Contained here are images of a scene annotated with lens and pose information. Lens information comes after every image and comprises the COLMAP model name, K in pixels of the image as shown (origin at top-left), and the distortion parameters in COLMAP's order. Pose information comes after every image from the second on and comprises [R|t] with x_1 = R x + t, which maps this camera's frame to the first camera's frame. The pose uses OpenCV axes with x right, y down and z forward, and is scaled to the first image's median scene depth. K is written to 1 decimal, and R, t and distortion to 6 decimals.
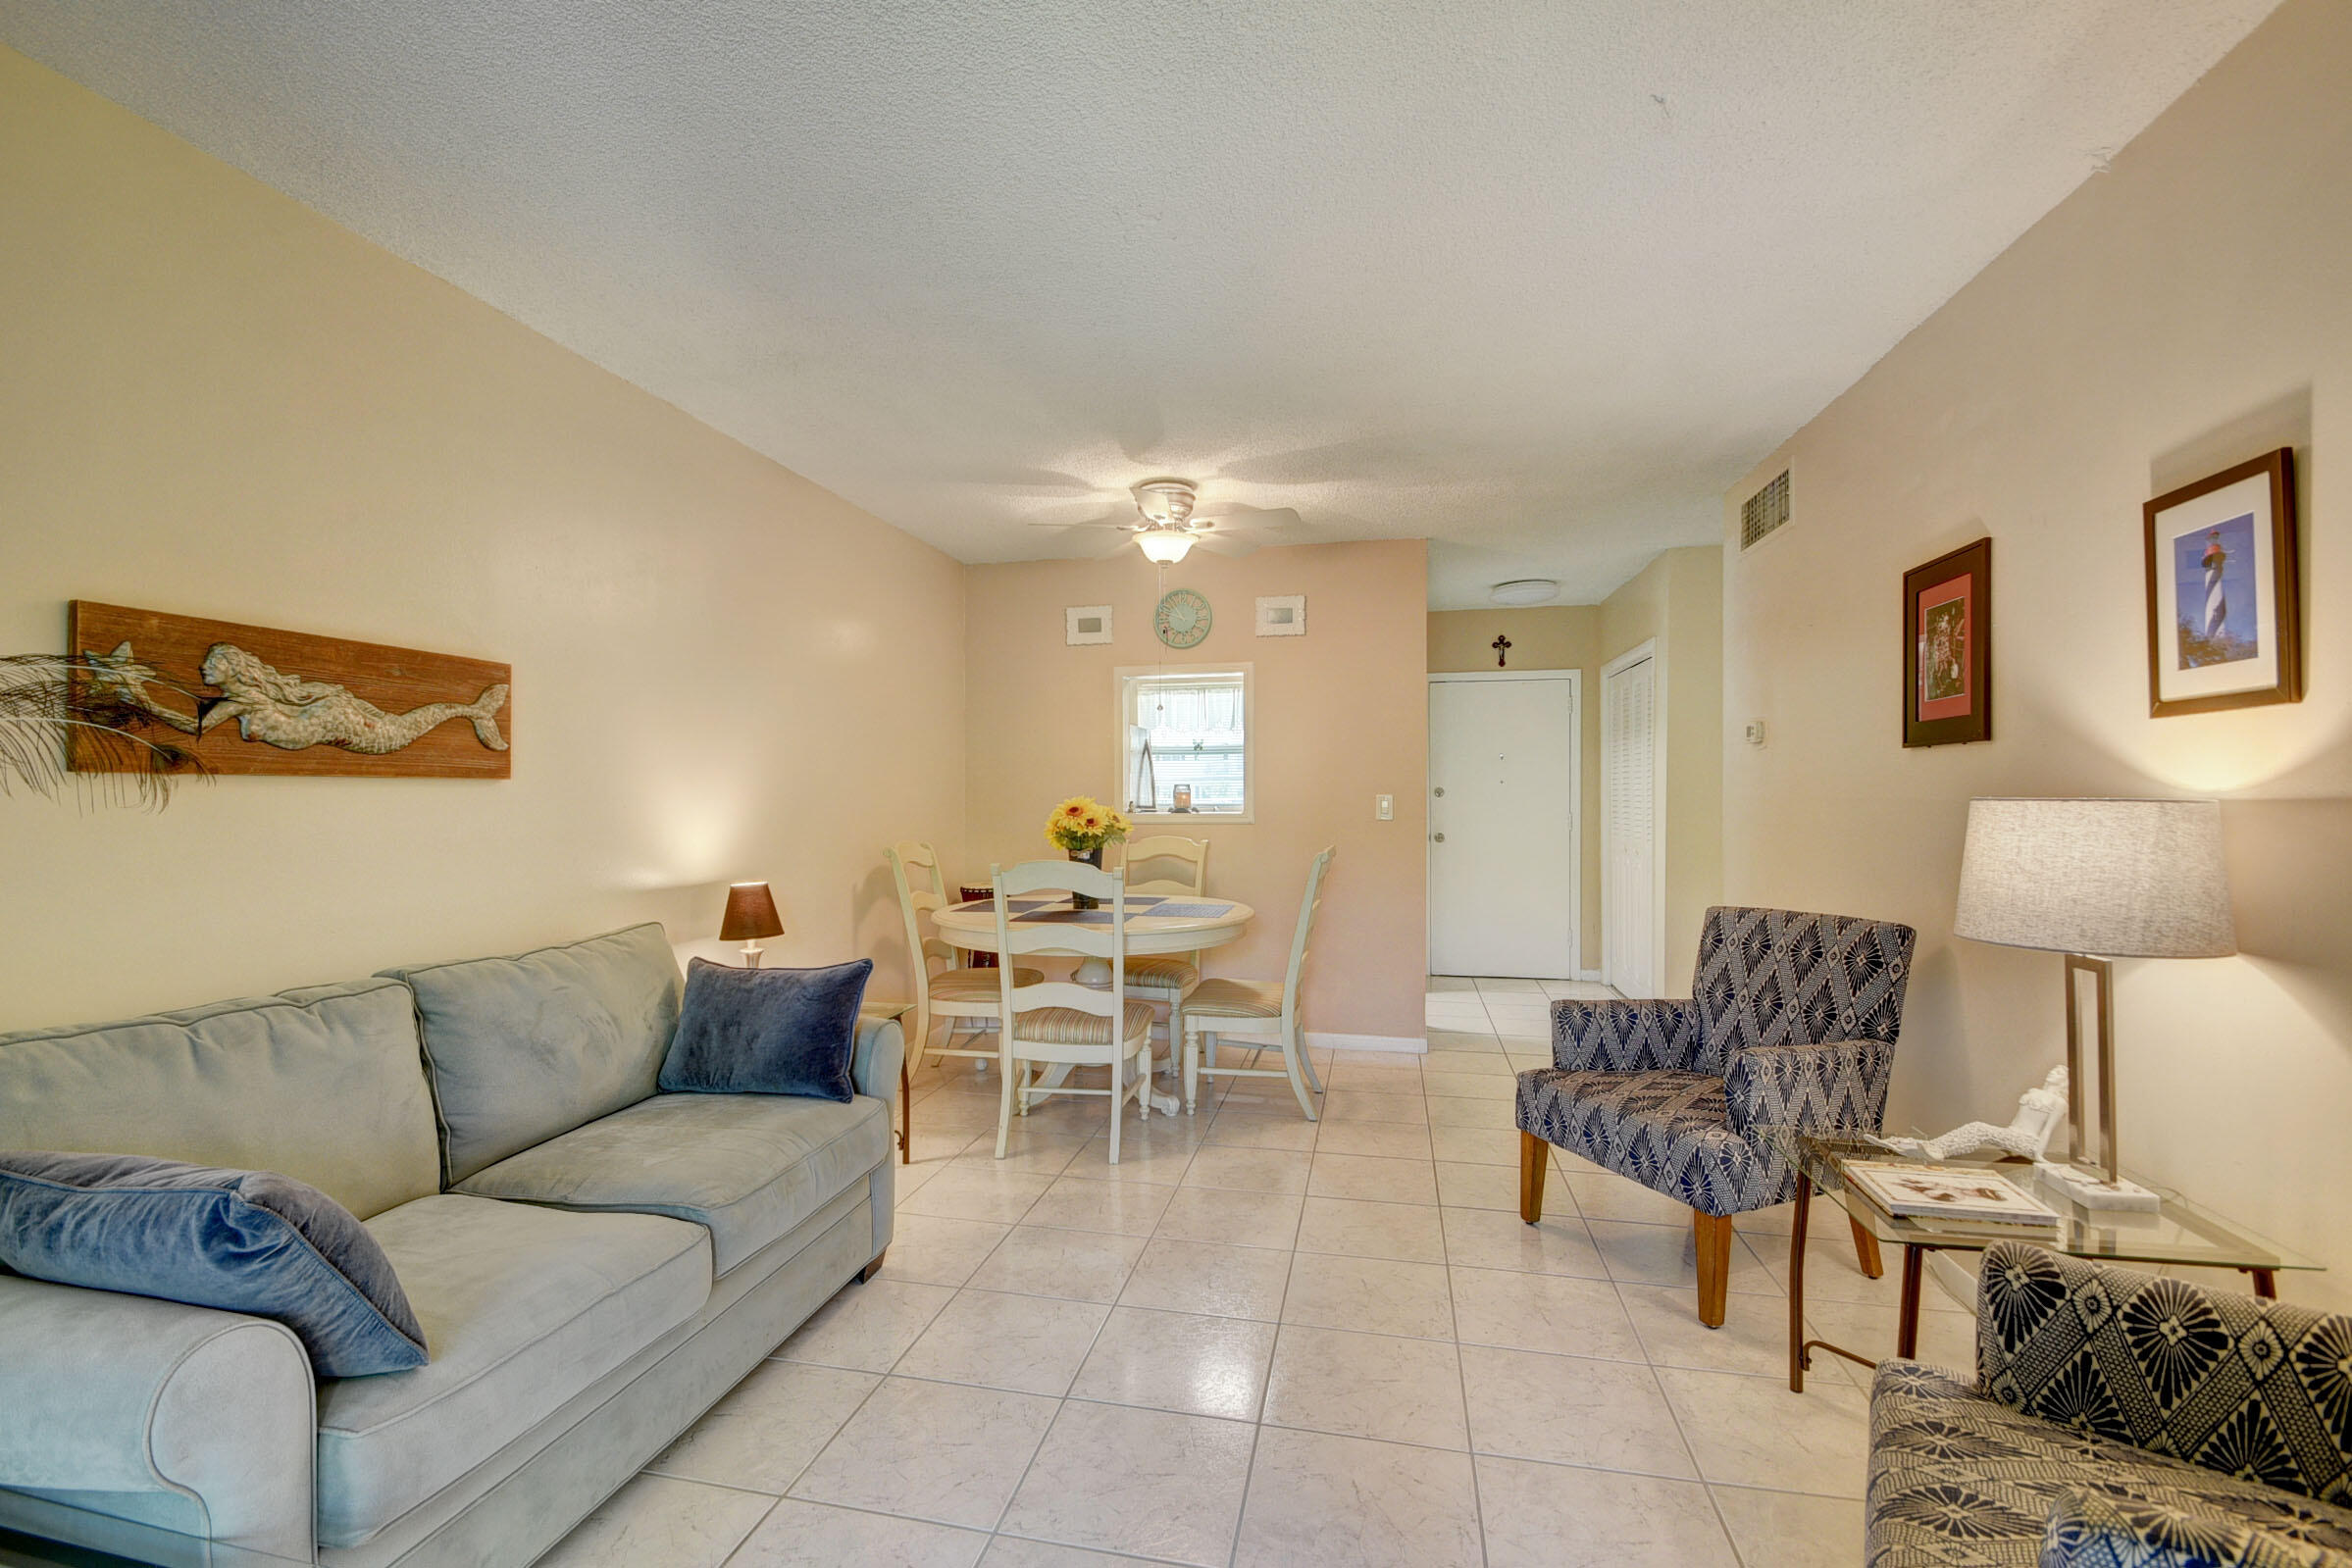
lens RADIAL K [[1038.8, 0, 1136.5], [0, 1038.8, 798.5], [0, 0, 1]] dist [0.018291, -0.017989]
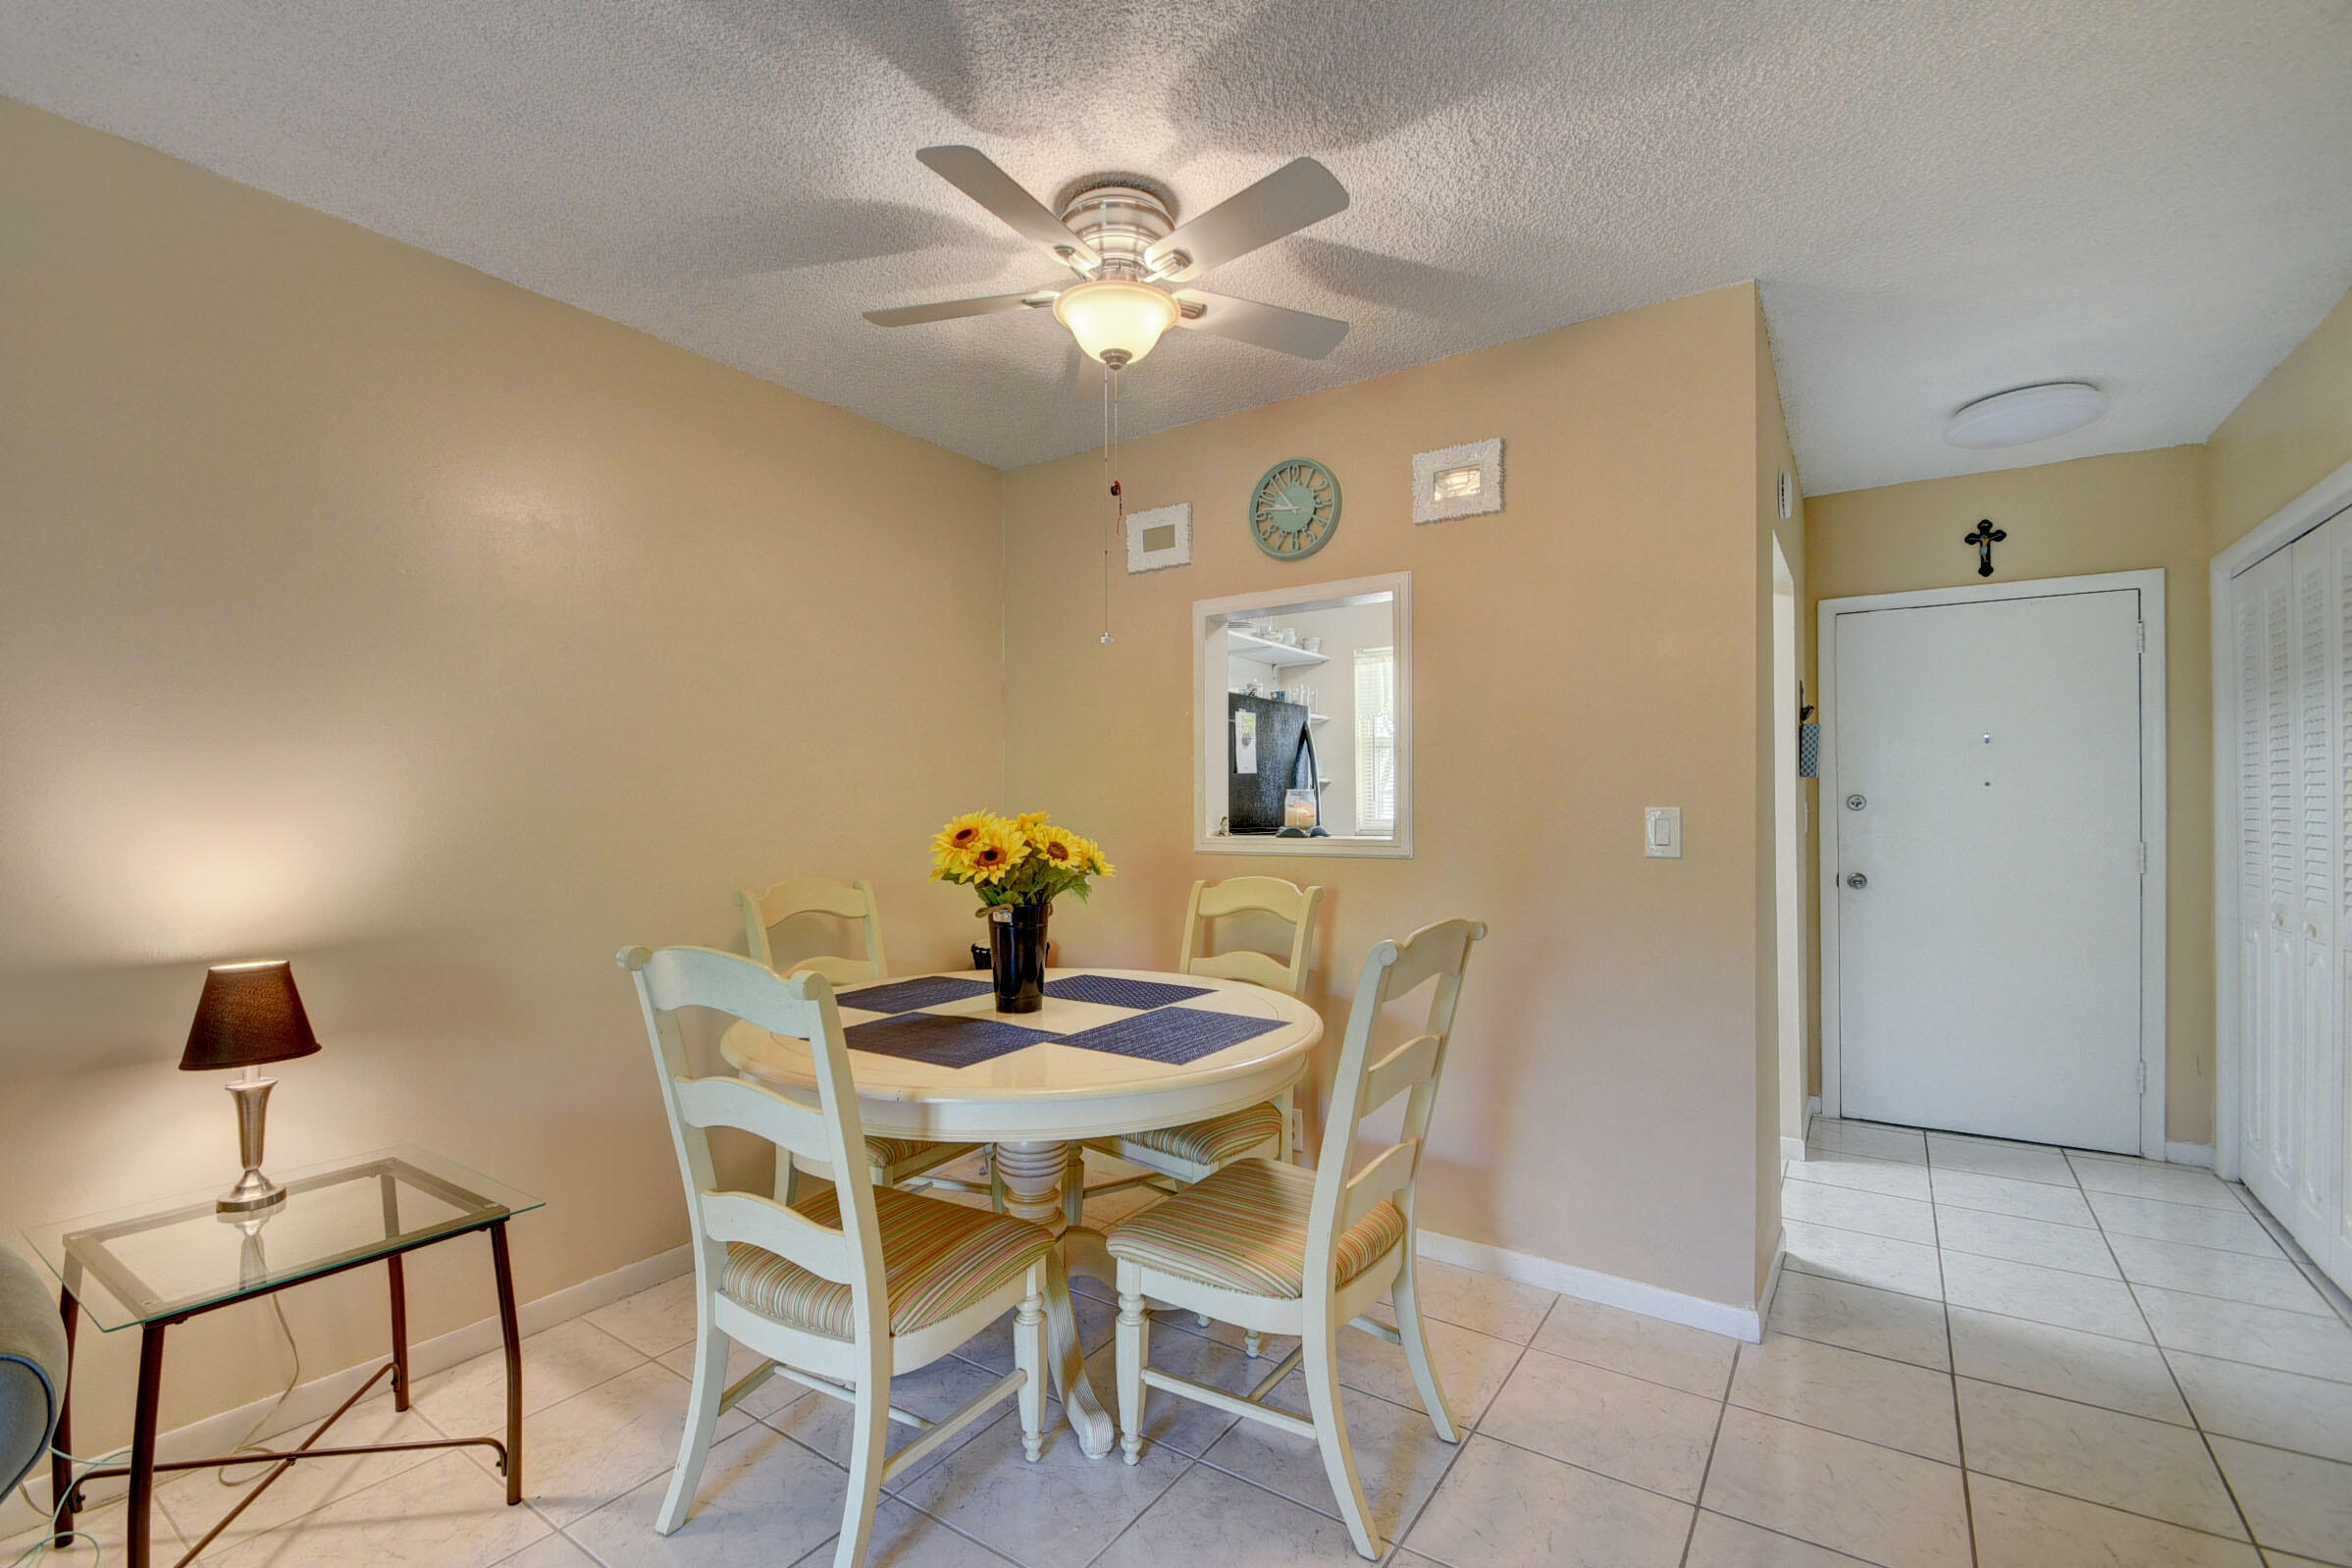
lens RADIAL K [[1038.9, 0, 1136.5], [0, 1038.9, 798.5], [0, 0, 1]] dist [0.018291, -0.017989]
pose [[0.927848, -0.000337, -0.372959, 0.337601], [-0.002738, 0.999966, -0.007714, -0.005774], [0.372949, 0.008179, 0.927816, 0.771968]]
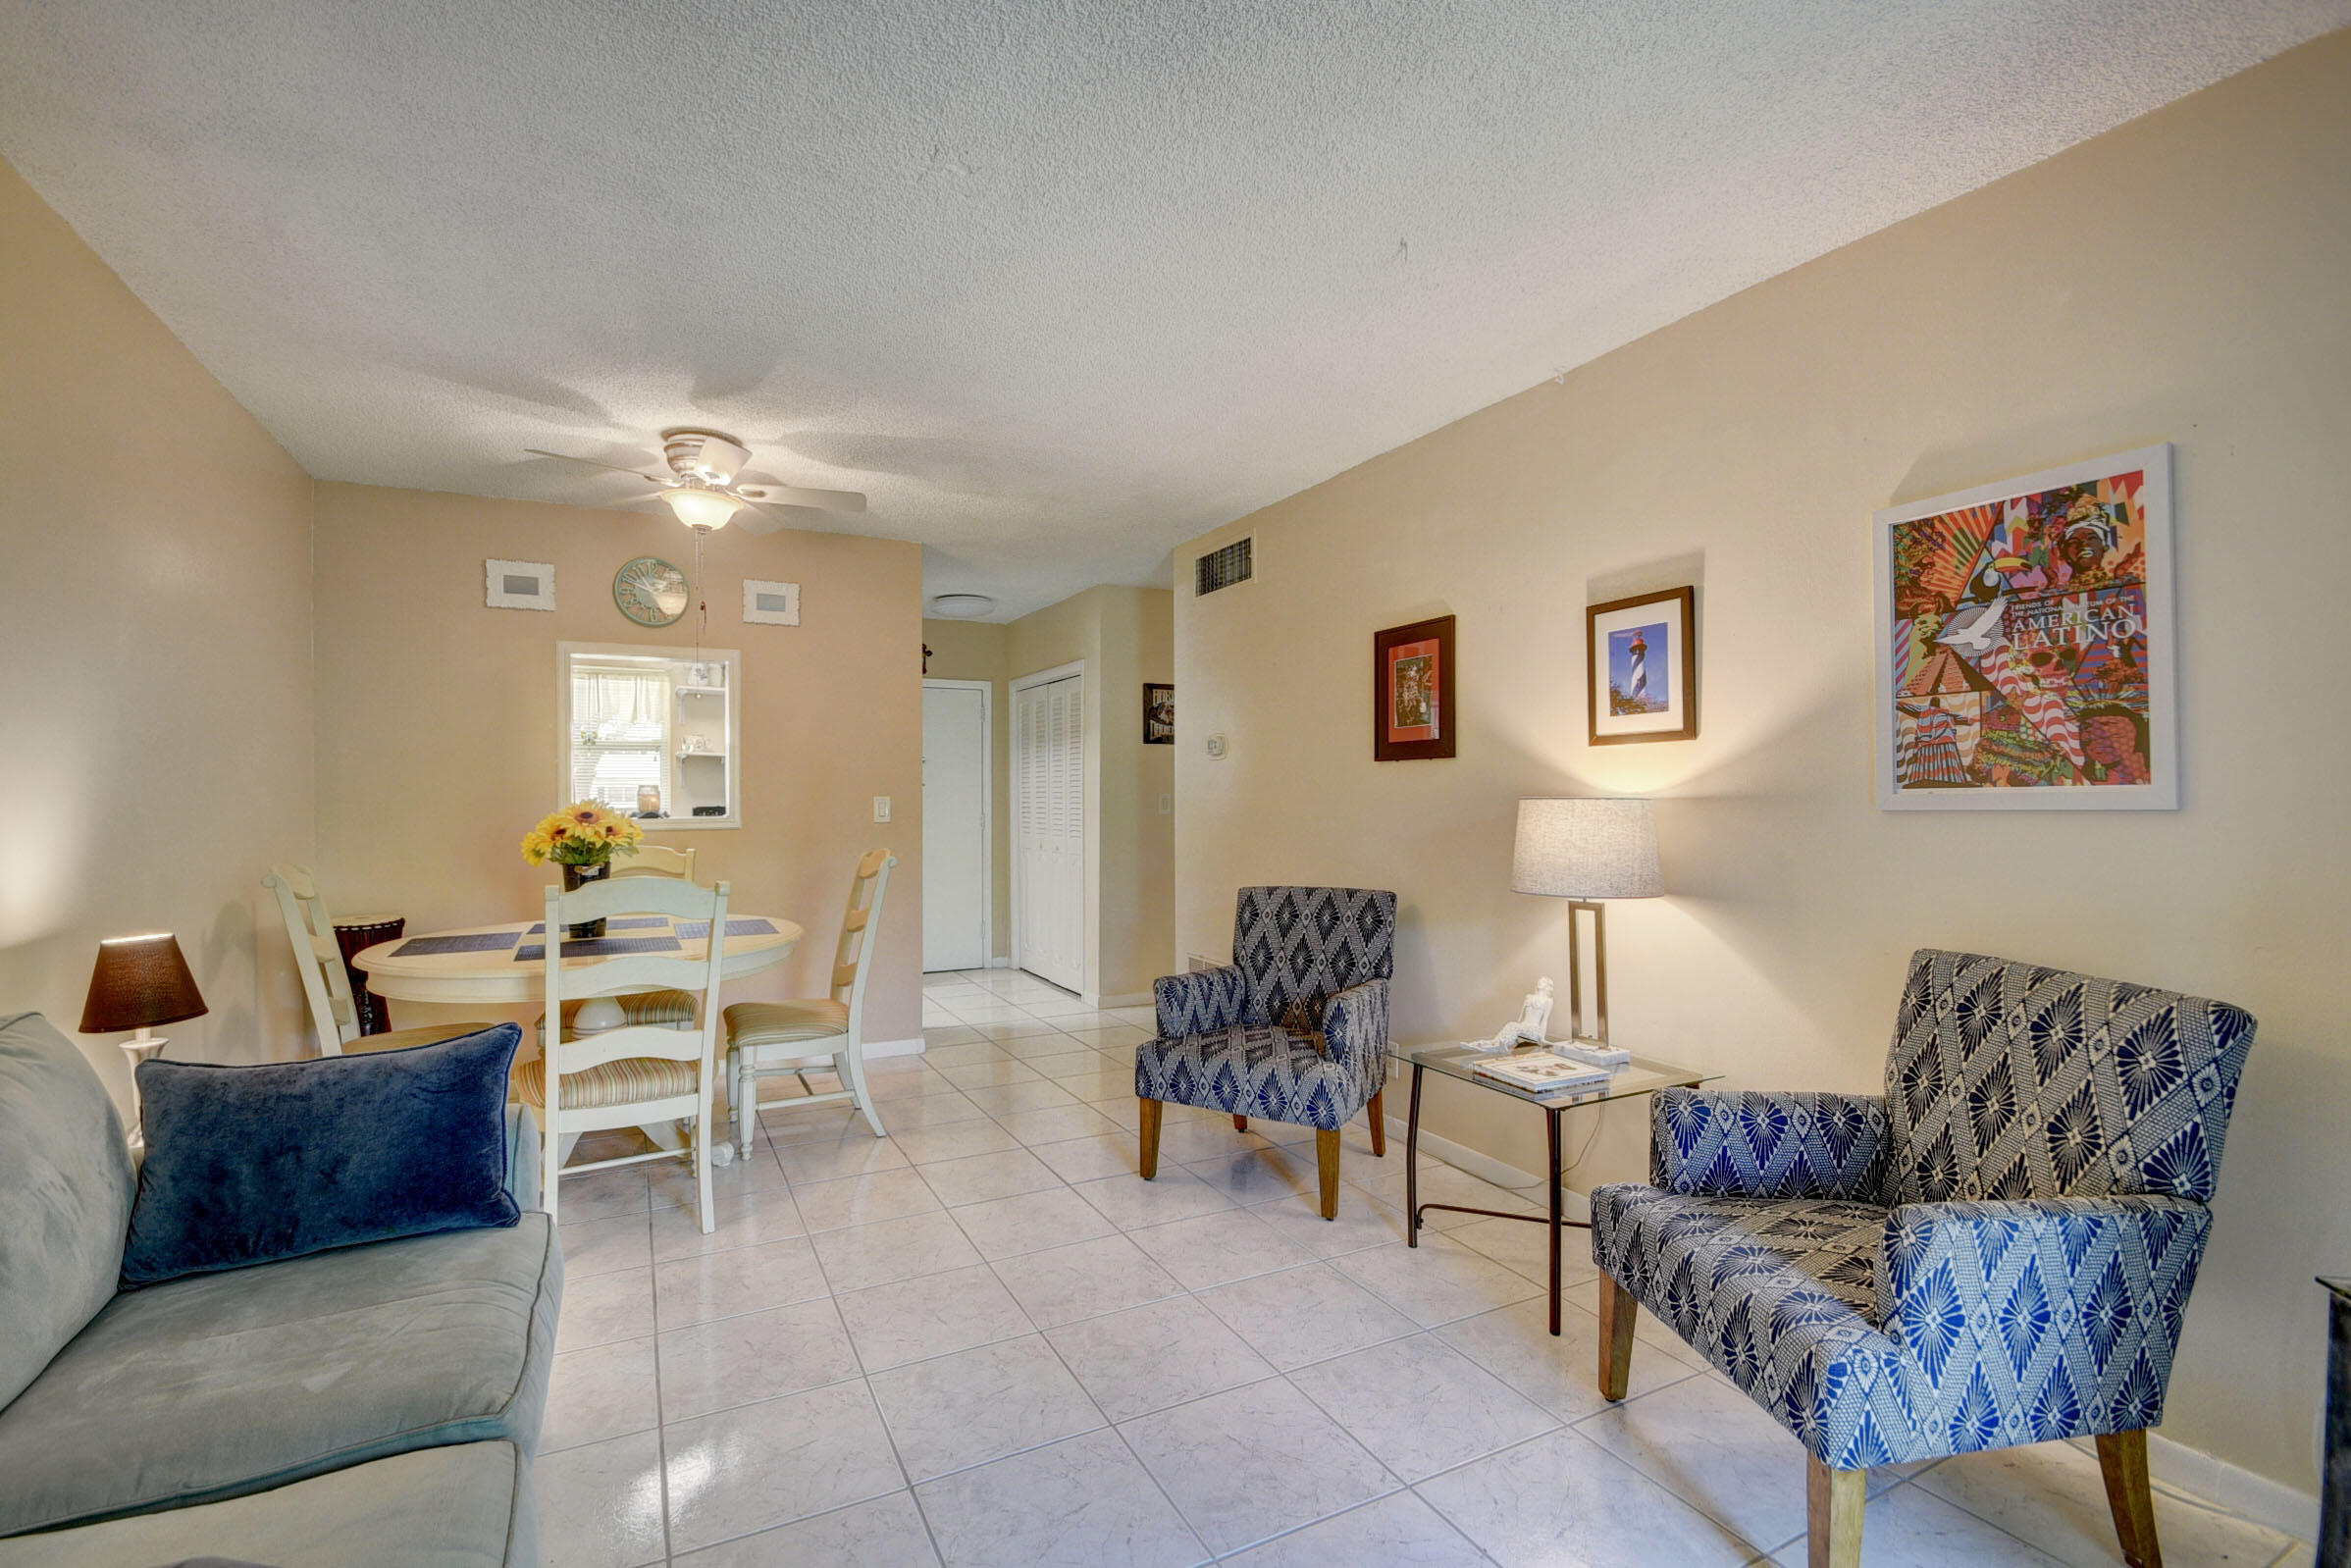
lens RADIAL K [[1038.5, 0, 1136.0], [0, 1038.5, 798.5], [0, 0, 1]] dist [0.018291, -0.017989]
pose [[0.772465, -0.001912, 0.635055, -0.358828], [0.003857, 0.999991, -0.001681, 0.000684], [-0.635046, 0.003748, 0.772465, 0.152433]]
